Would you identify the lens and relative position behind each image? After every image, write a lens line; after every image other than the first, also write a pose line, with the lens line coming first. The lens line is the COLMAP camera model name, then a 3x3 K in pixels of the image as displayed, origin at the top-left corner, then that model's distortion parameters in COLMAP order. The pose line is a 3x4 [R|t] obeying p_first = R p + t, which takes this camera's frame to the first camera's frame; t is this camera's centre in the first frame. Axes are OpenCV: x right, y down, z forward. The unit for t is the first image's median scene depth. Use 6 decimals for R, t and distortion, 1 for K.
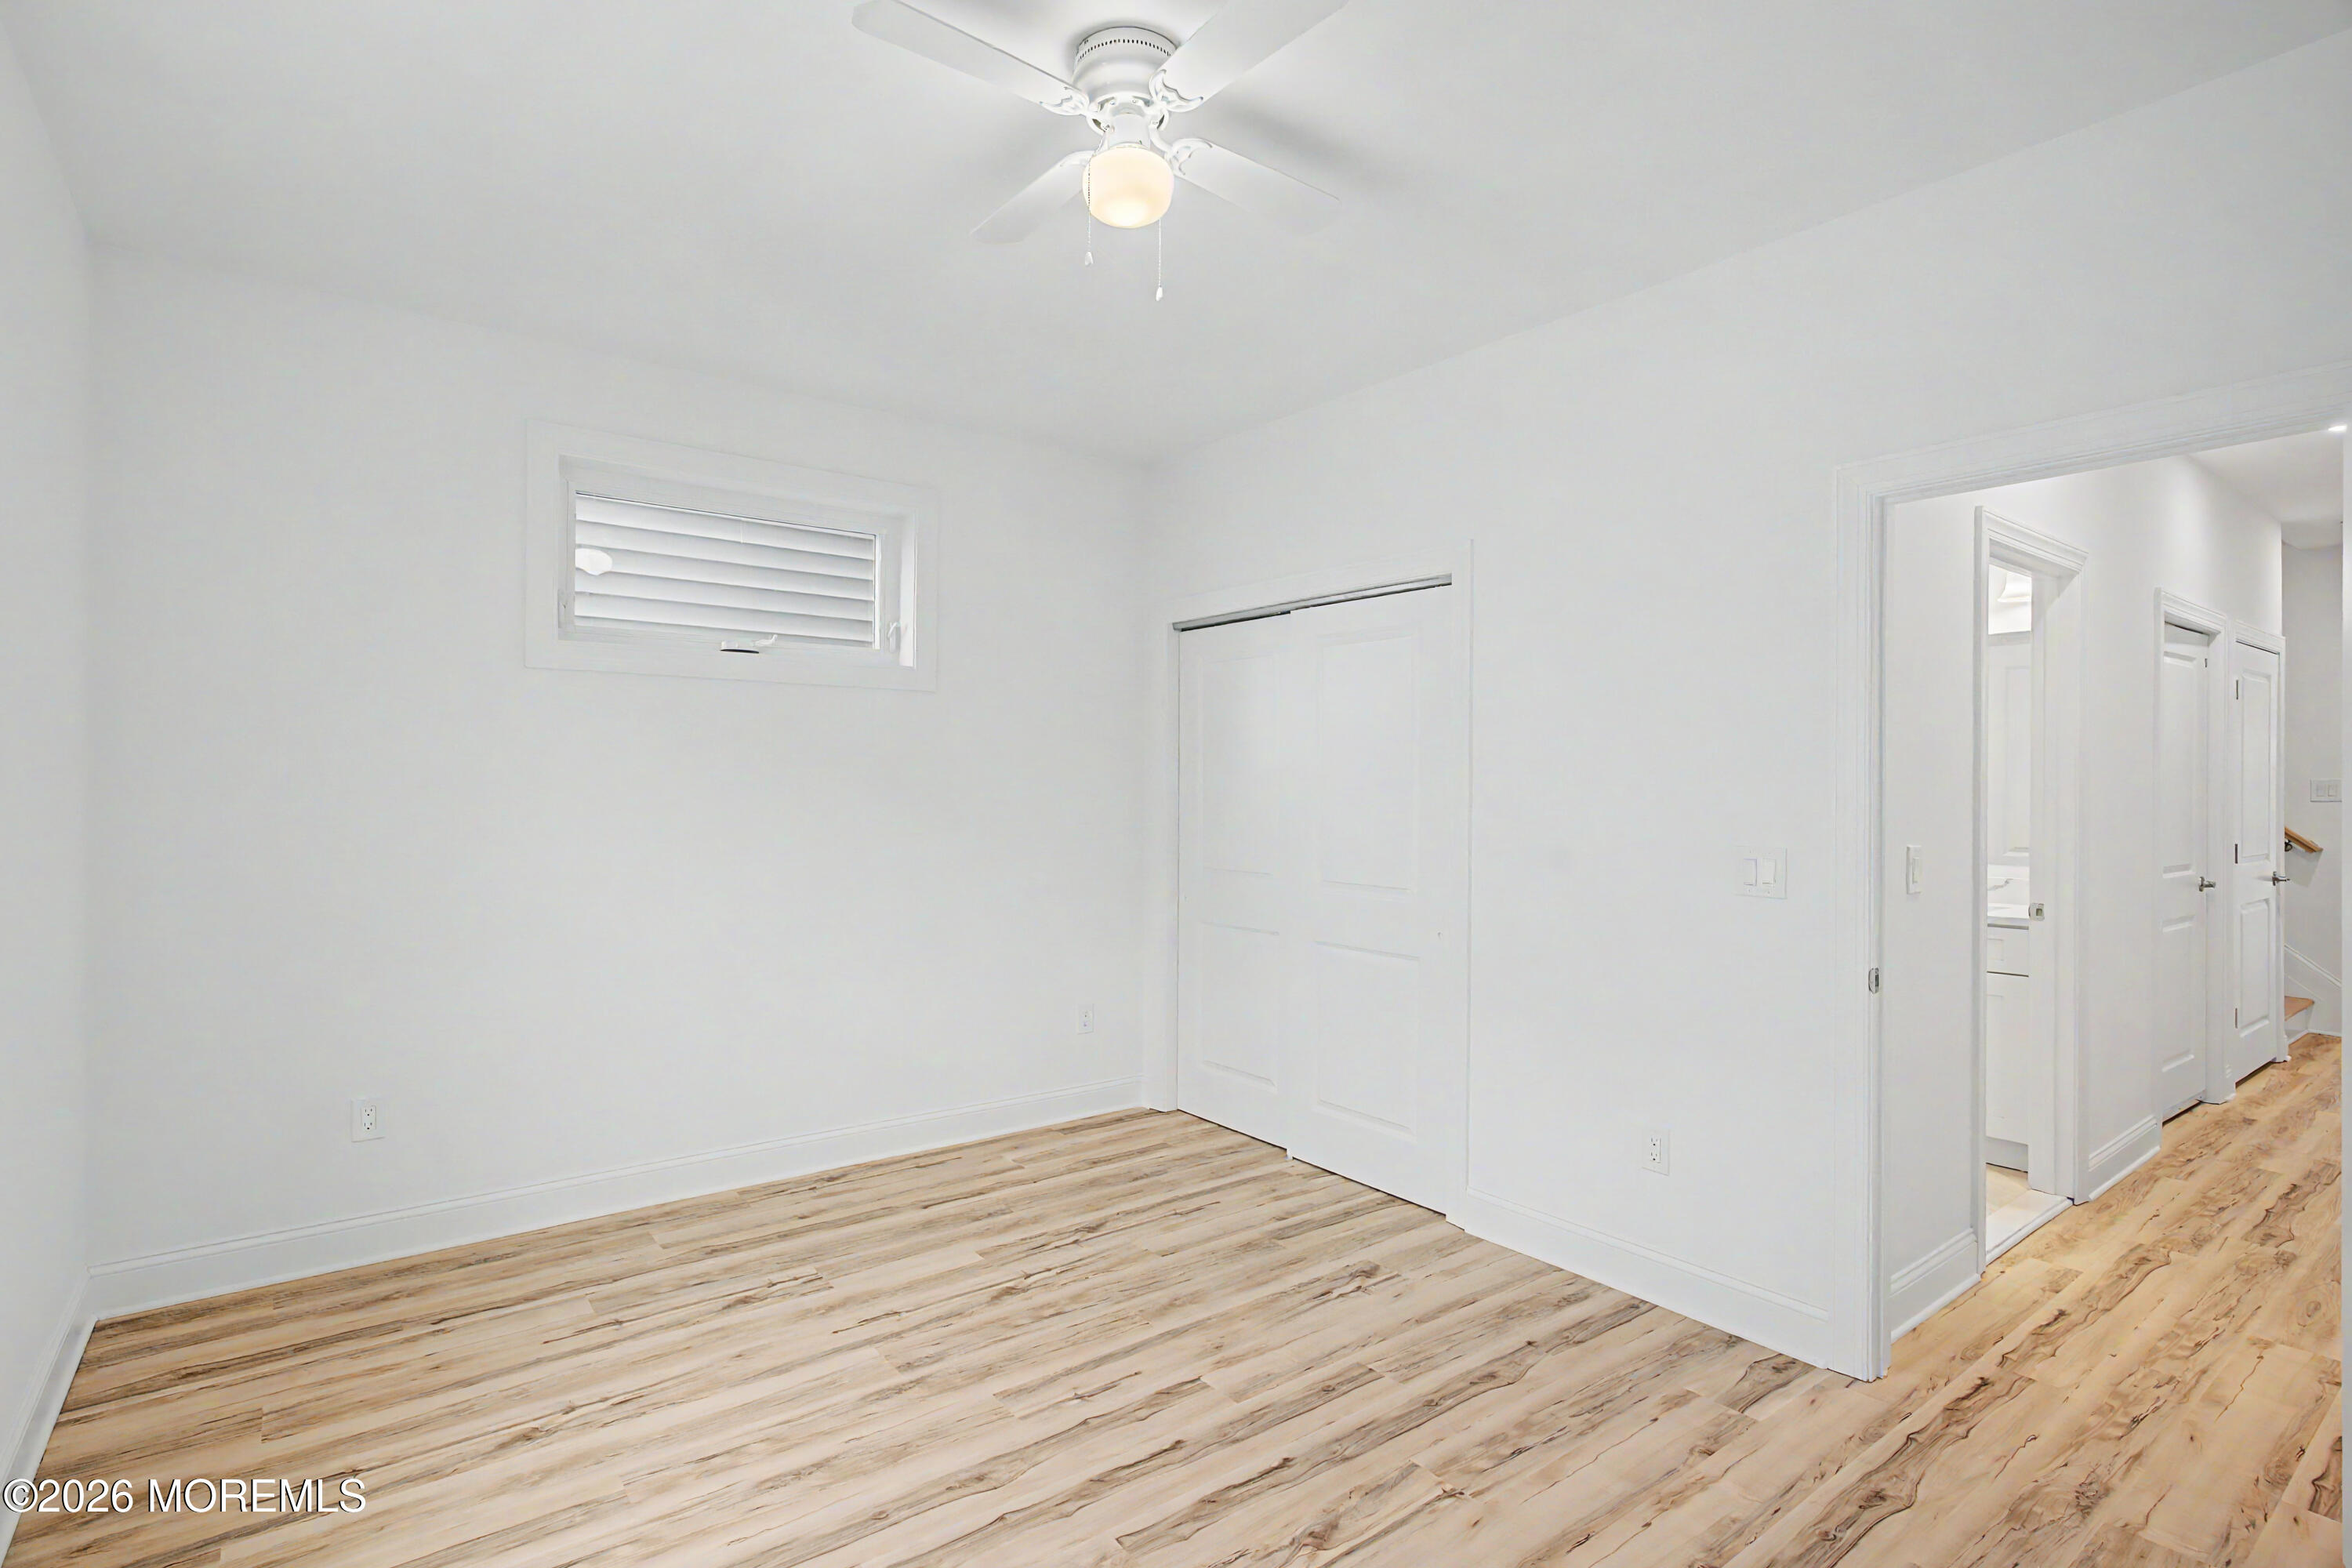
lens RADIAL K [[1141.0, 0, 1171.7], [0, 1141.0, 792.3], [0, 0, 1]] dist [0.009357, 0.000087]
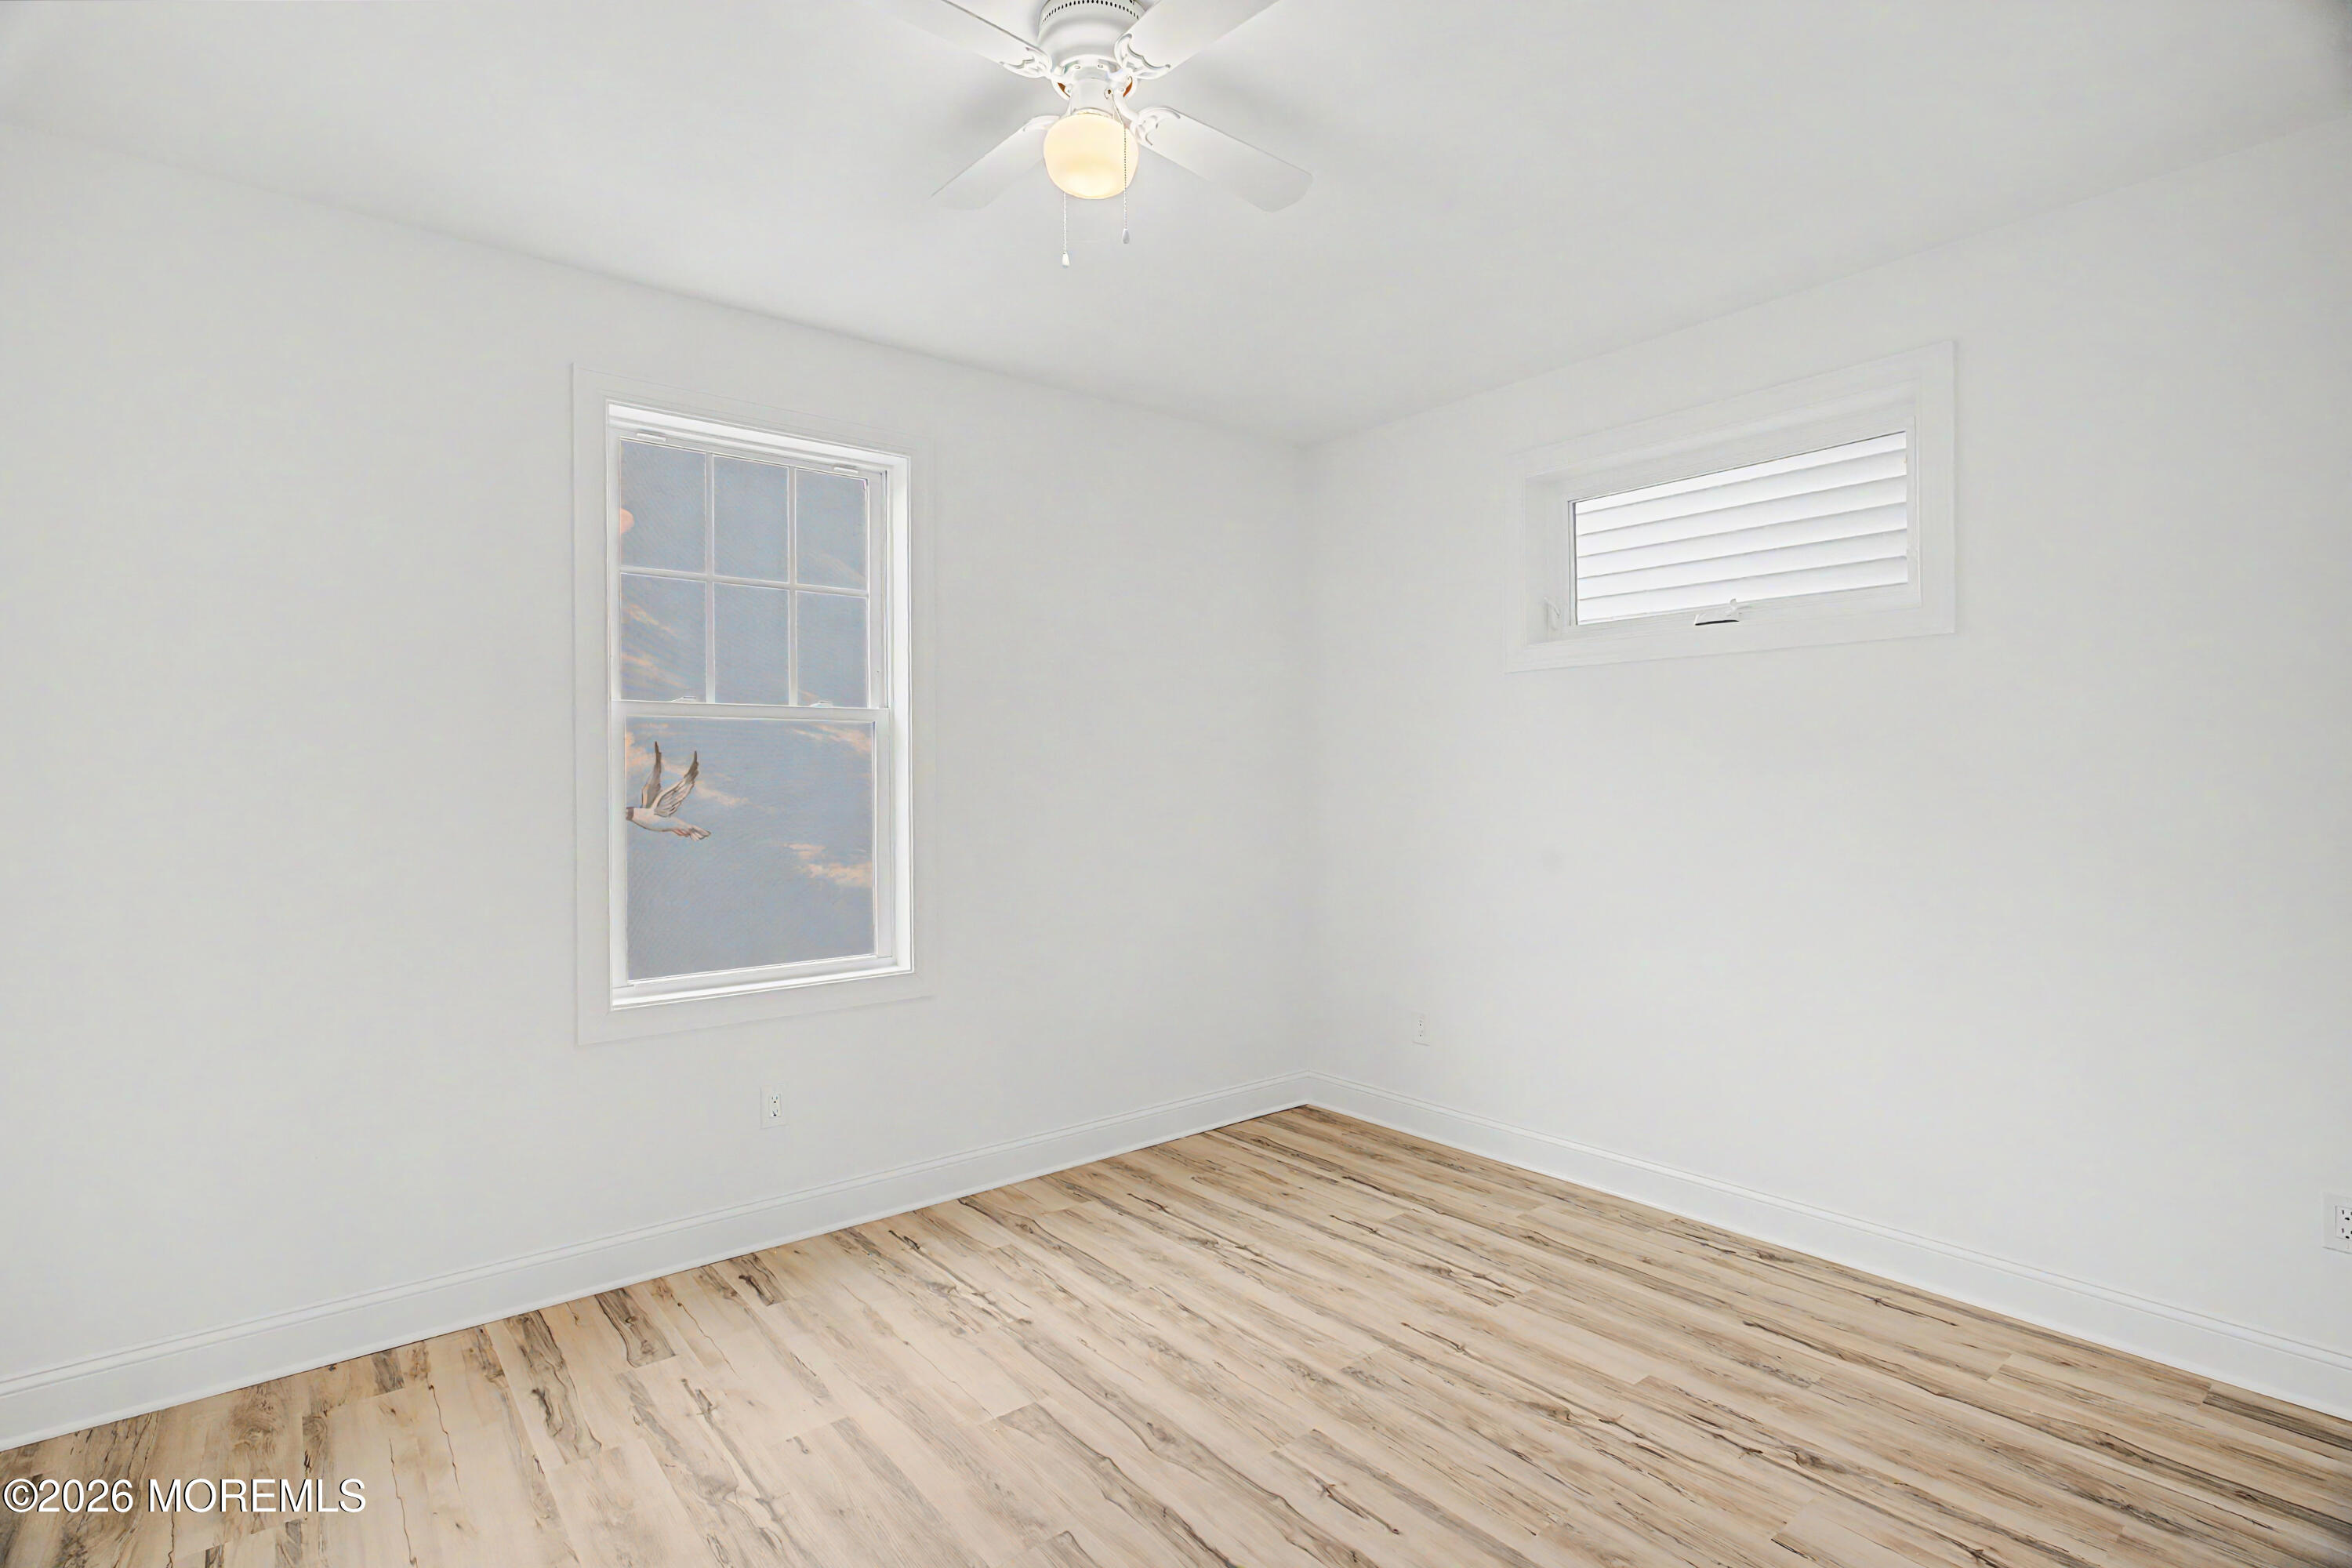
lens RADIAL K [[1141.0, 0, 1170.6], [0, 1141.0, 782.8], [0, 0, 1]] dist [0.009357, 0.000087]
pose [[0.015238, -0.006712, -0.999861, 0.646470], [0.008064, 0.999946, -0.006590, 0.011972], [0.999851, -0.007962, 0.015291, 0.742078]]
